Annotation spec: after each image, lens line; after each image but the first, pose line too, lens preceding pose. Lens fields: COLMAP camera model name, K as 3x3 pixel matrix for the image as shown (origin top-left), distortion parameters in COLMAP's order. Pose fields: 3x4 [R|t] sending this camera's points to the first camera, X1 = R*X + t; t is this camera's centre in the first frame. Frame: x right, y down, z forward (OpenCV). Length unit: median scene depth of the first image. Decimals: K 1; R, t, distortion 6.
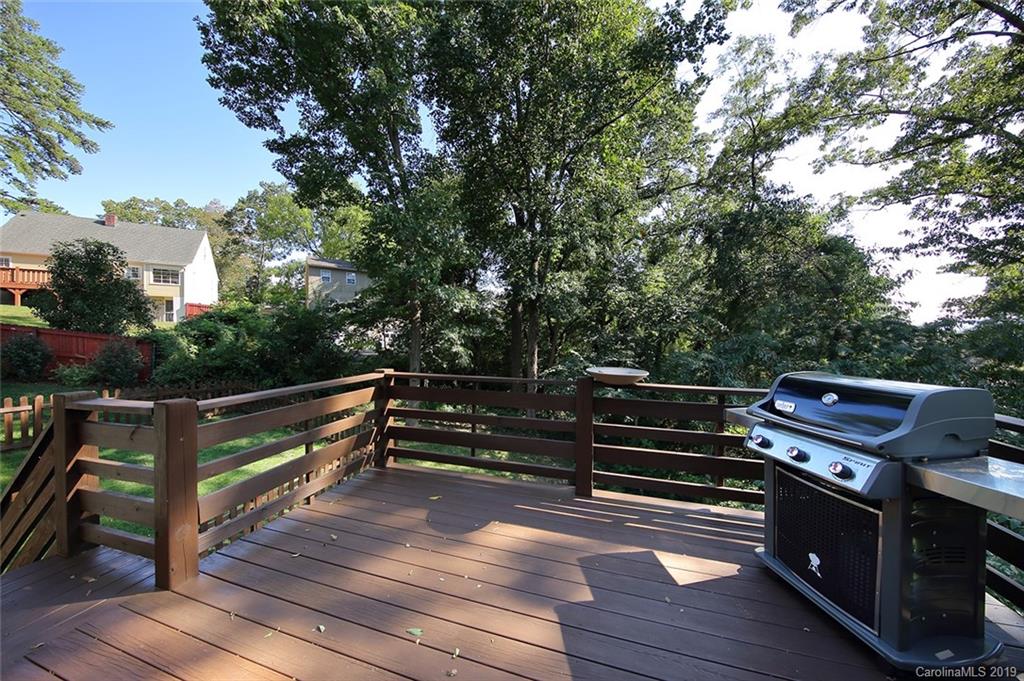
lens RADIAL K [[327.5, 0, 515.3], [0, 327.5, 339.4], [0, 0, 1]] dist [0.000326, 0.000038]
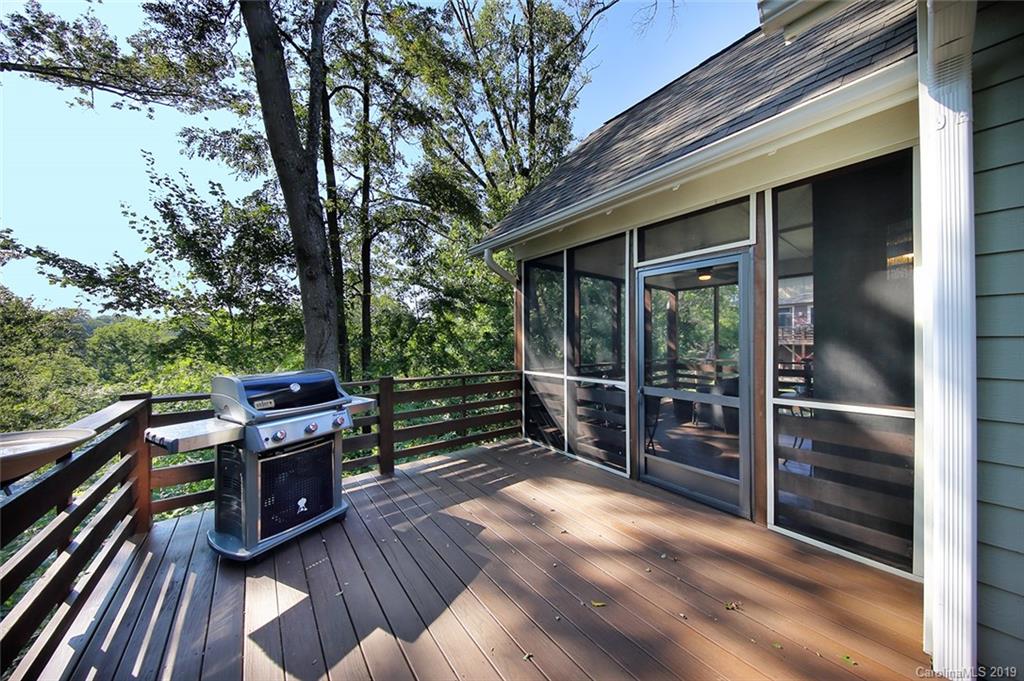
lens RADIAL K [[327.5, 0, 511.0], [0, 327.5, 341.2], [0, 0, 1]] dist [0.000326, 0.000038]
pose [[-0.827151, 0.002214, 0.561975, -0.553620], [-0.004722, 0.999930, -0.010889, -0.014466], [-0.561959, -0.011661, -0.827083, 1.447401]]
